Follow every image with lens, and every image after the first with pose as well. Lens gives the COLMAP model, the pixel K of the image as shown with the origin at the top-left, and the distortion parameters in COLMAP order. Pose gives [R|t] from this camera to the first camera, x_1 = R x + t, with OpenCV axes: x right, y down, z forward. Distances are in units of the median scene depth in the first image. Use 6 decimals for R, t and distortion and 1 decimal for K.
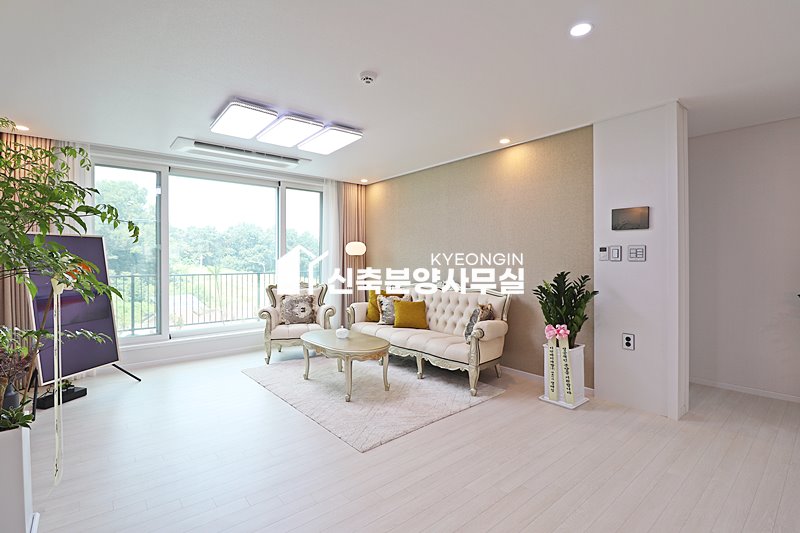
lens RADIAL K [[372.5, 0, 402.6], [0, 372.5, 258.3], [0, 0, 1]] dist [-0.023818, -0.001347]
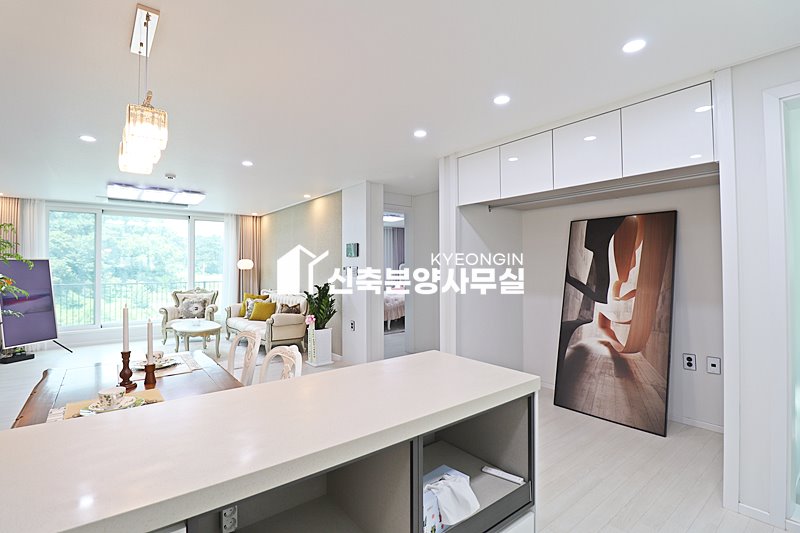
lens RADIAL K [[372.5, 0, 402.6], [0, 372.5, 258.3], [0, 0, 1]] dist [-0.023818, -0.001347]
pose [[0.999783, -0.002174, -0.020697, 0.561194], [0.001755, 0.999794, -0.020216, -0.024365], [0.020737, 0.020176, 0.999581, -0.409270]]
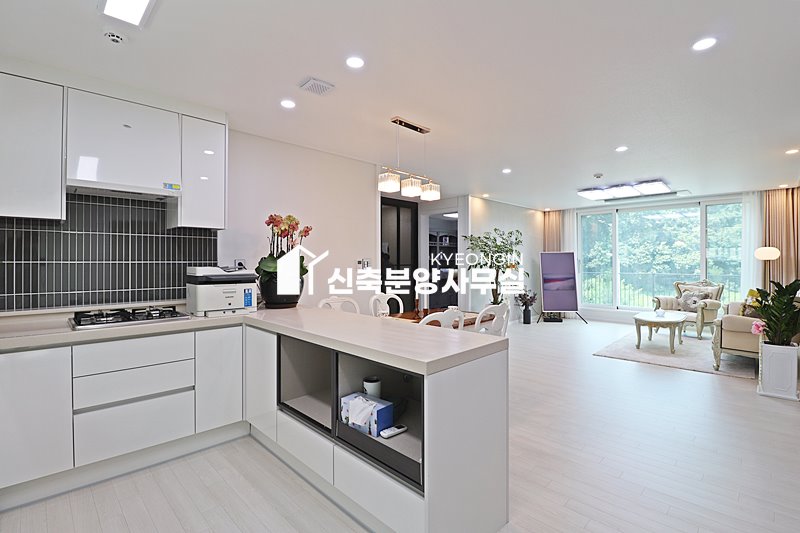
lens RADIAL K [[372.5, 0, 402.6], [0, 372.5, 258.3], [0, 0, 1]] dist [-0.023818, -0.001347]
pose [[0.076562, -0.006910, -0.997041, 0.963308], [0.003028, 0.999973, -0.006698, -0.011255], [0.997060, -0.002507, 0.076581, -0.132125]]
